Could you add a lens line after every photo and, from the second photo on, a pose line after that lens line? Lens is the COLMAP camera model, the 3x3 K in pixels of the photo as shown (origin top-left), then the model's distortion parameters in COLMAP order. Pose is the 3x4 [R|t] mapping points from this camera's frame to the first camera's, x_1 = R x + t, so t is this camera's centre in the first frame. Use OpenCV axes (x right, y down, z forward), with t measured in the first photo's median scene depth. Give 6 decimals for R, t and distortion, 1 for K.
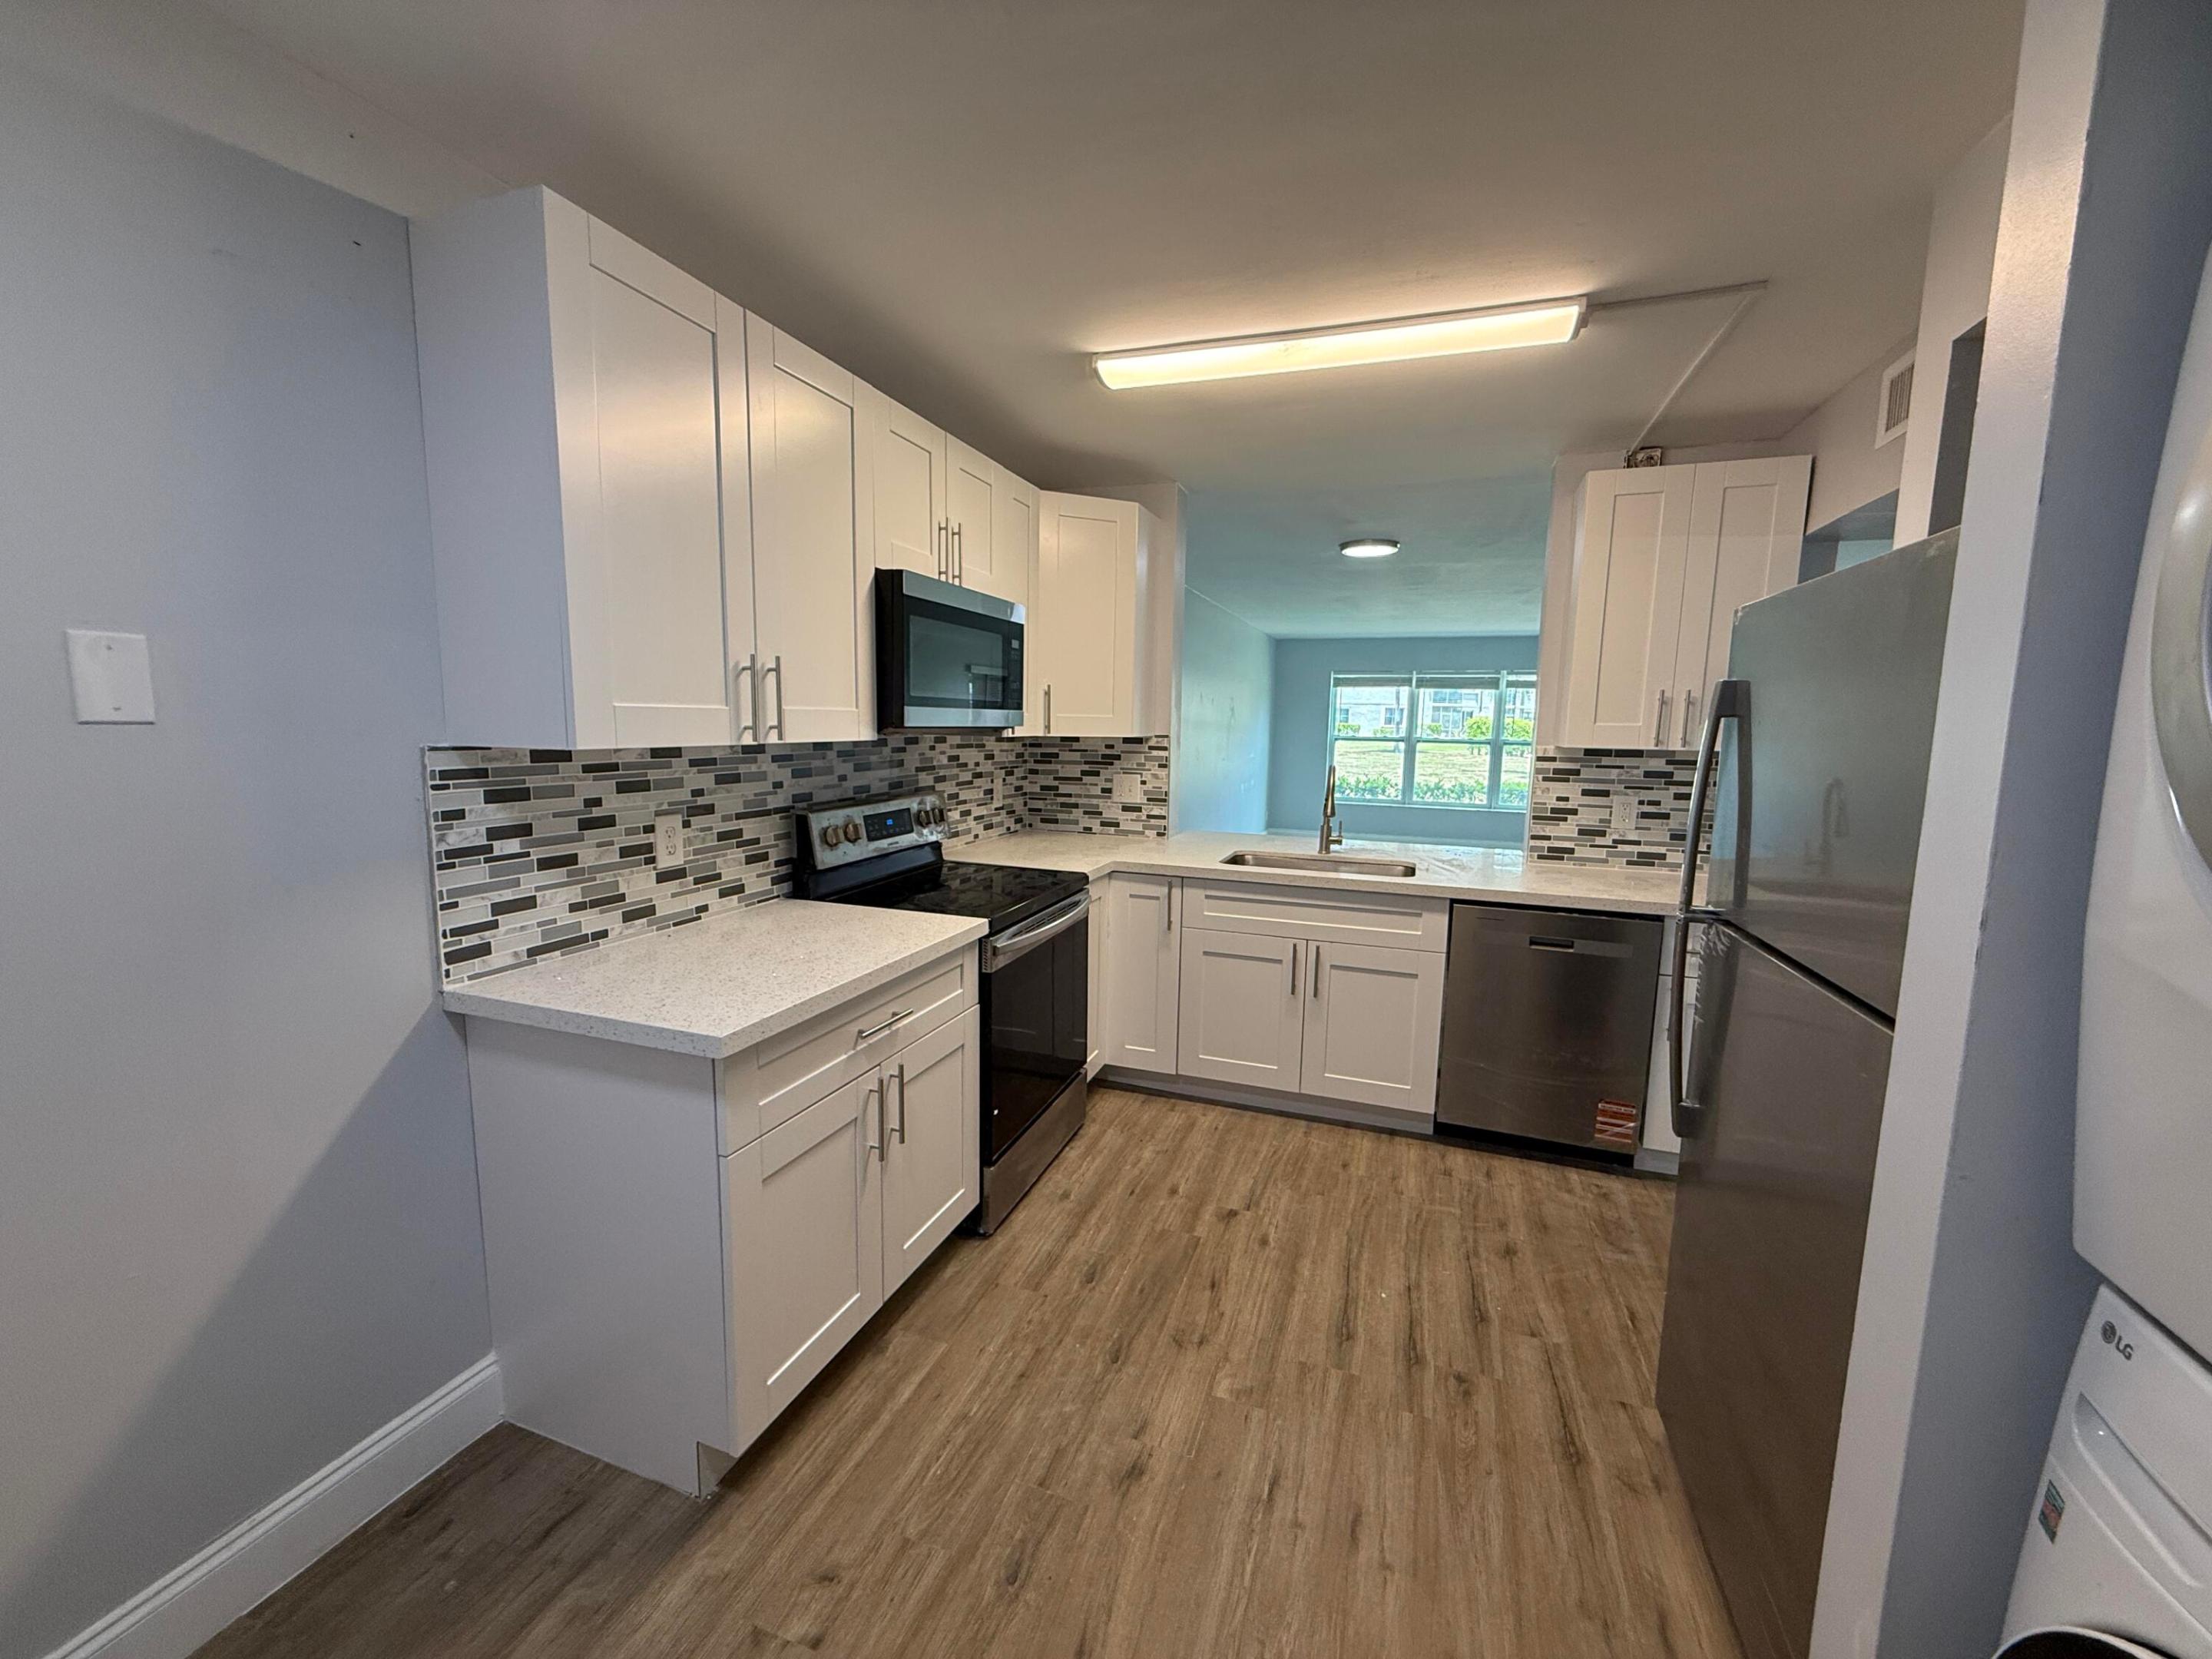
lens RADIAL K [[880.5, 0, 1100.4], [0, 880.5, 833.5], [0, 0, 1]] dist [0.001366, -0.000065]
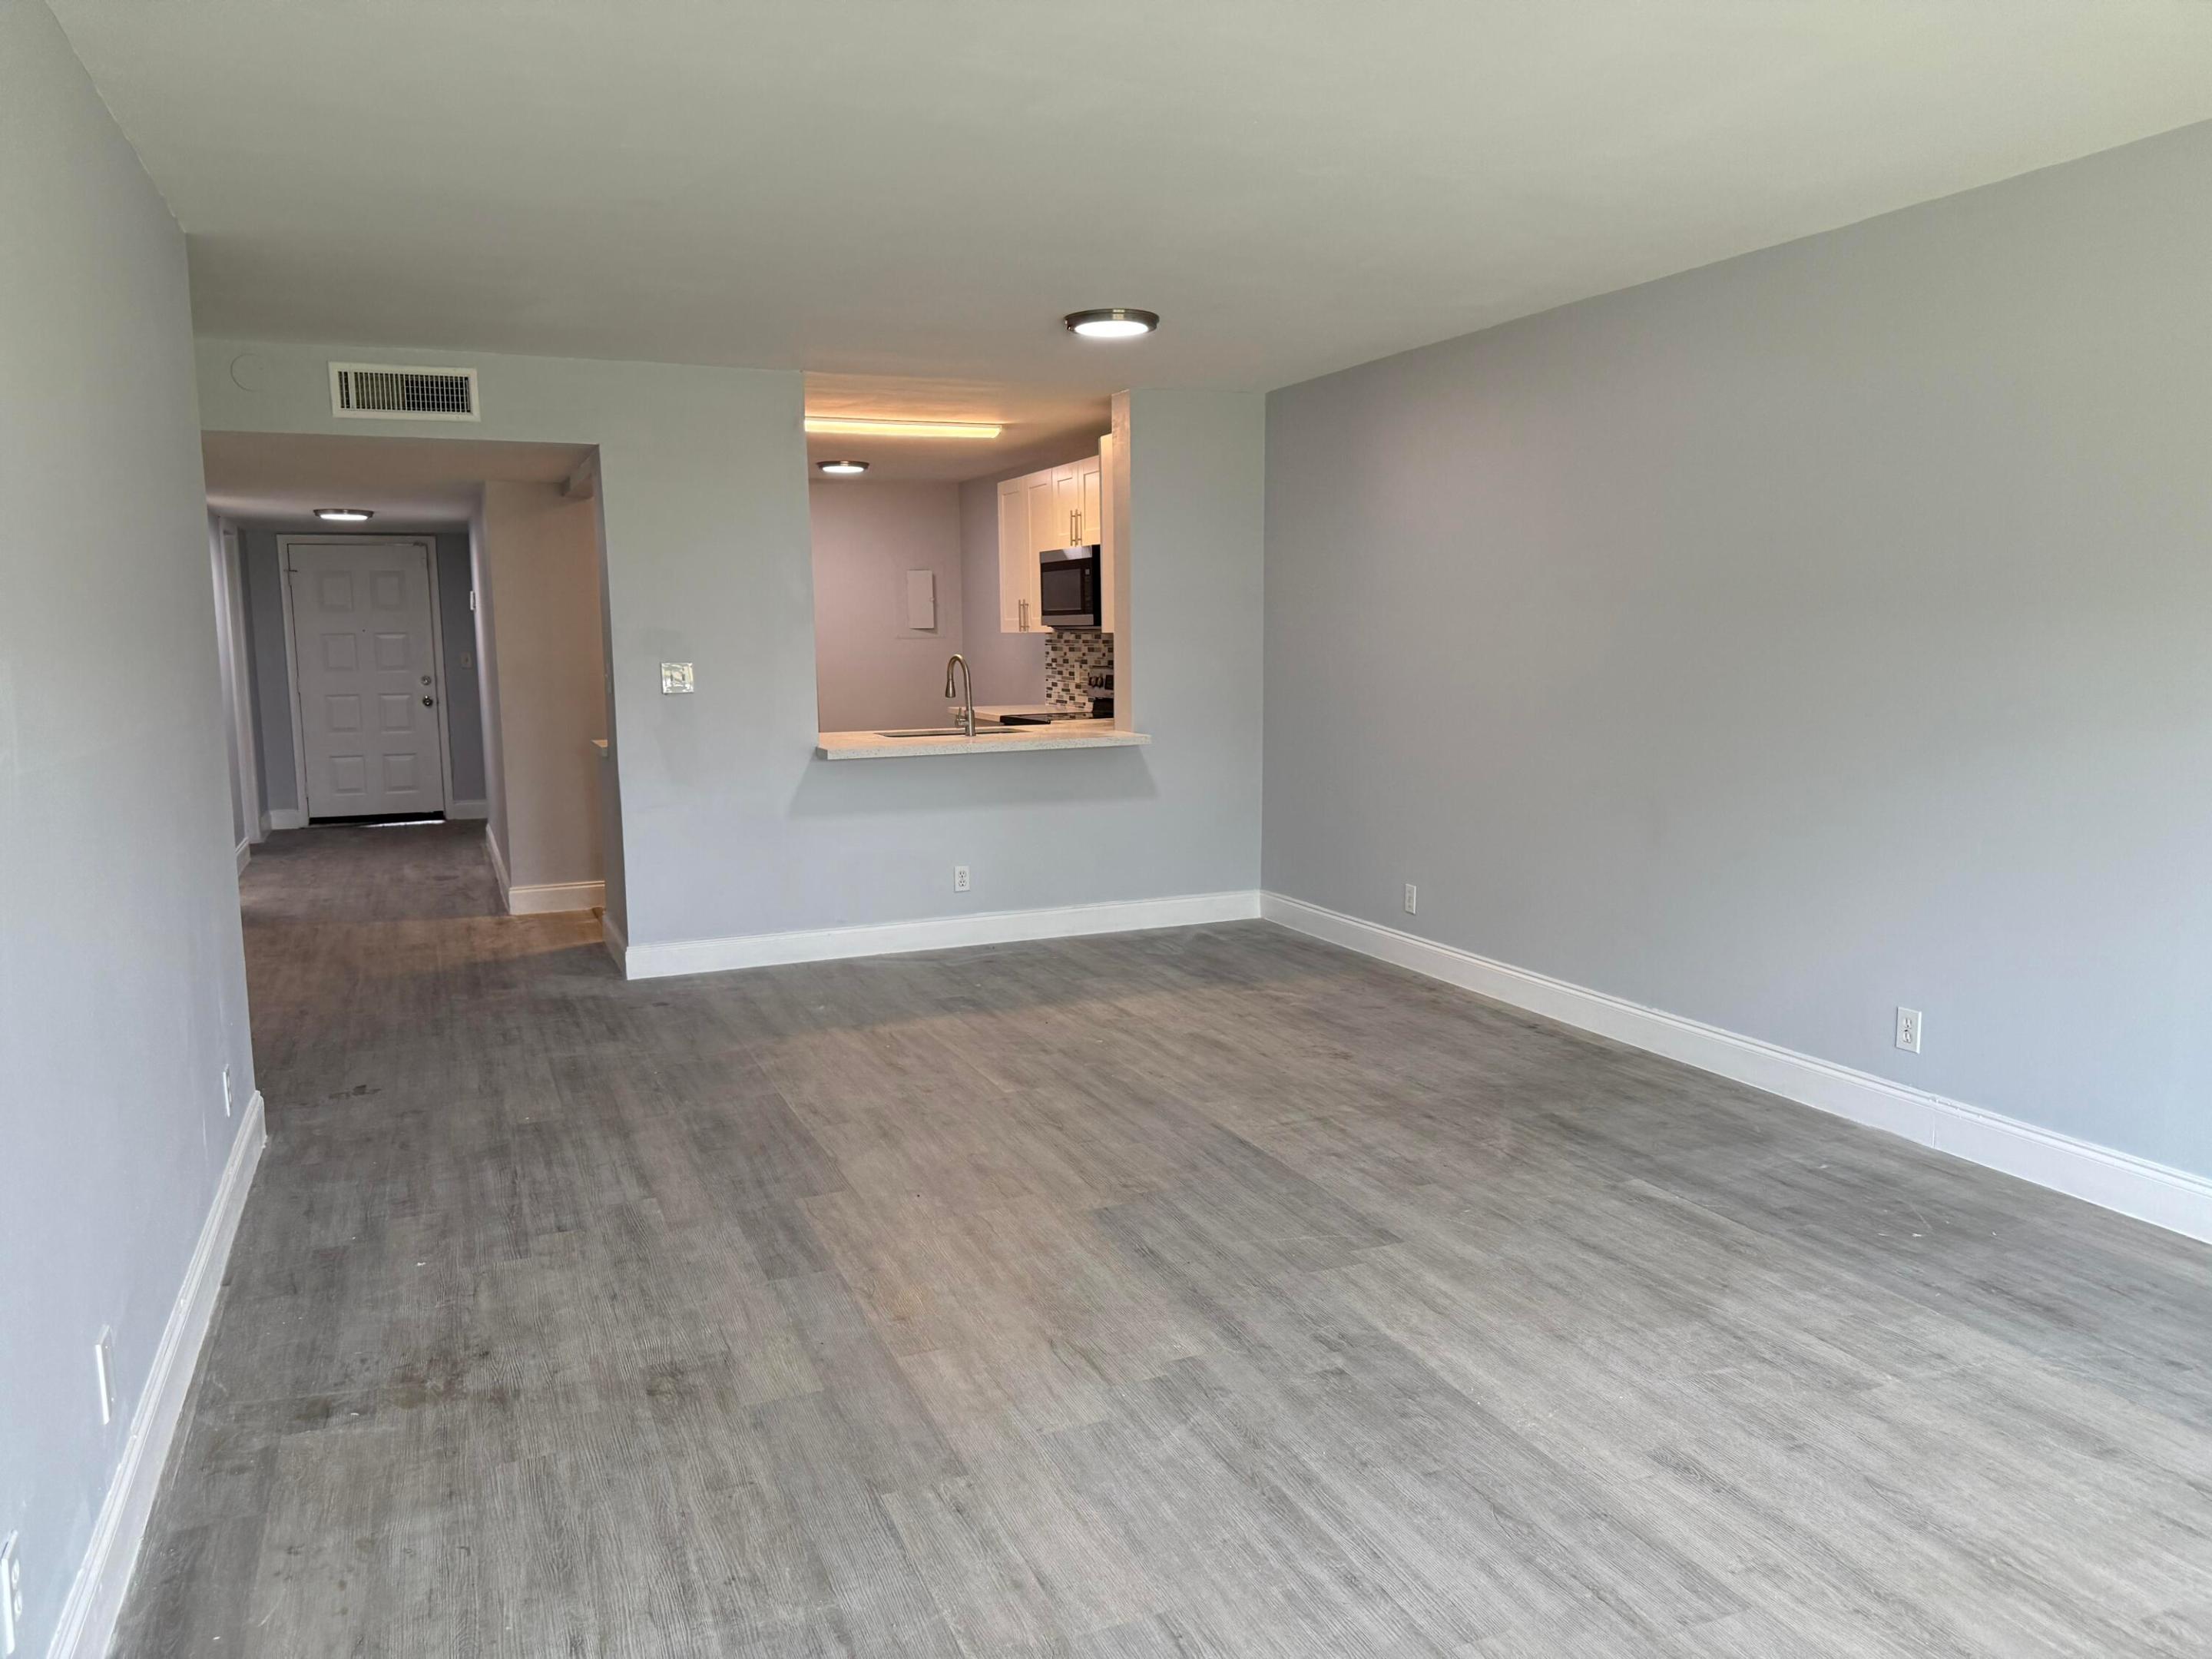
lens RADIAL K [[1545.2, 0, 1101.3], [0, 1545.2, 826.2], [0, 0, 1]] dist [0.039533, -0.046119]
pose [[-0.730189, 0.077568, -0.678827, 2.079704], [-0.089289, 0.974181, 0.207363, -0.405804], [0.677385, 0.212026, -0.704411, 3.561467]]
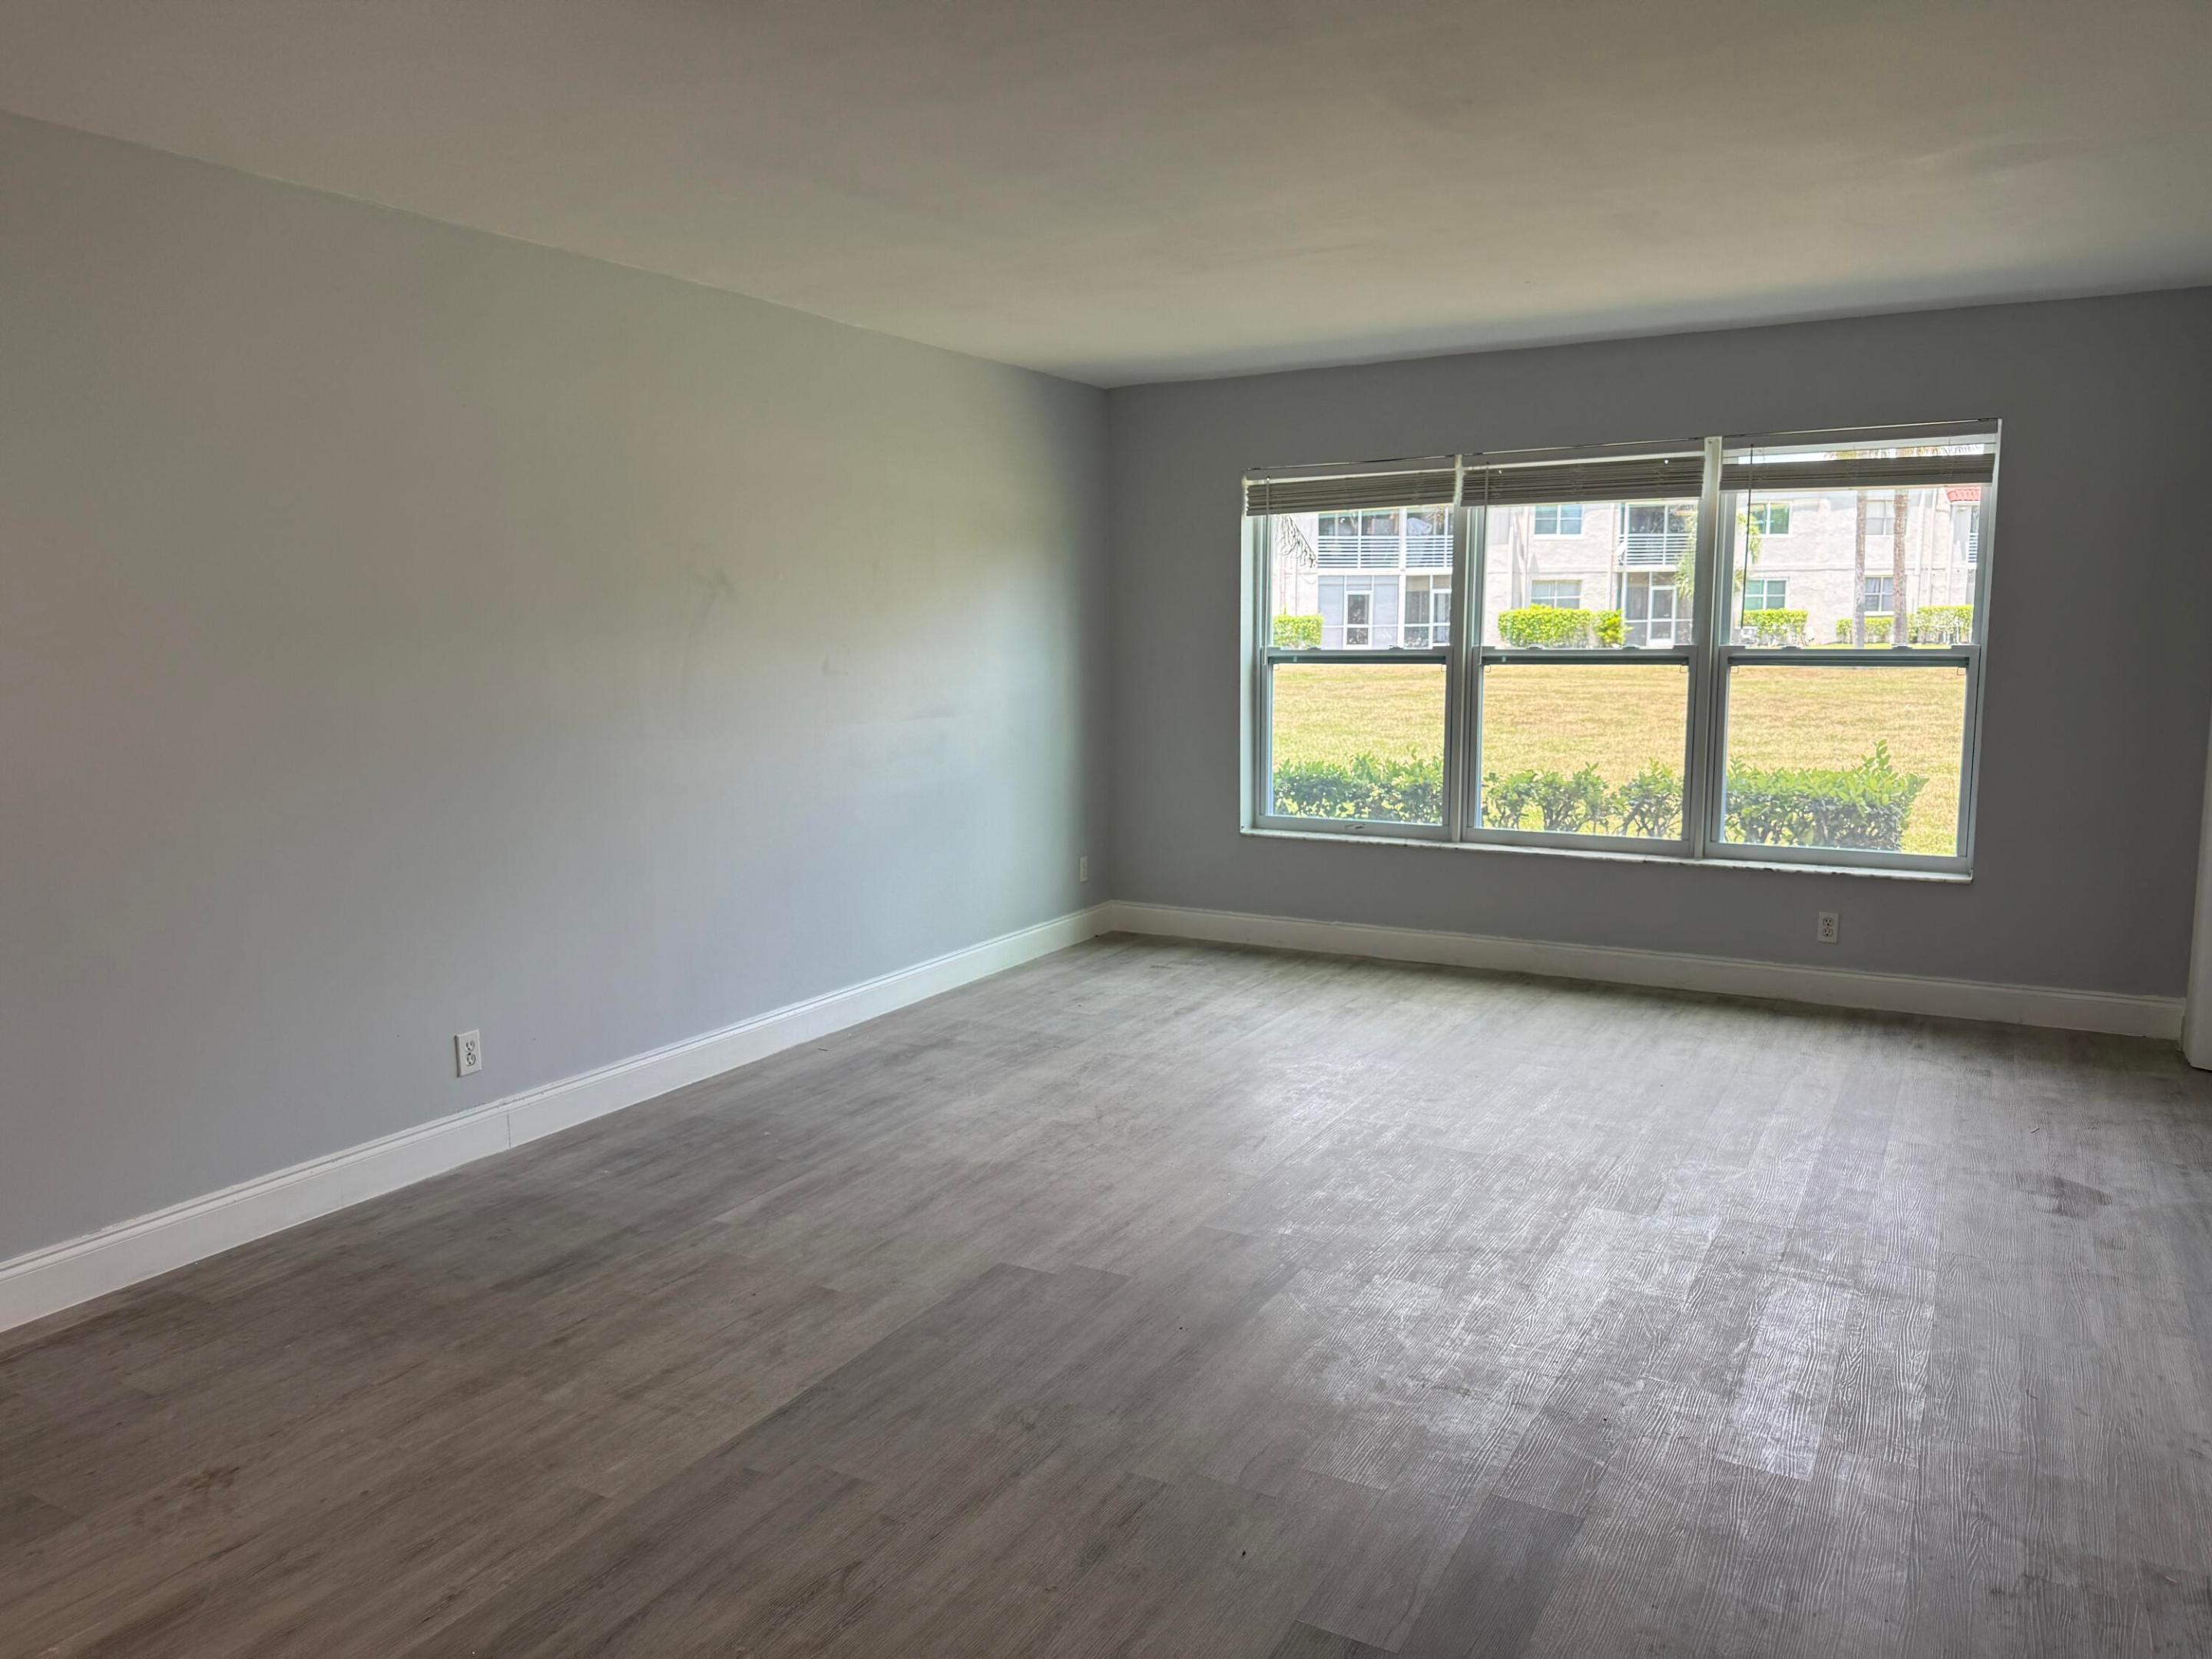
lens RADIAL K [[1545.2, 0, 1094.9], [0, 1545.2, 821.0], [0, 0, 1]] dist [0.039533, -0.046119]
pose [[0.984647, -0.007710, -0.174388, 1.296655], [0.007629, 0.999970, -0.001131, -0.169296], [0.174392, -0.000217, 0.984676, 1.527153]]
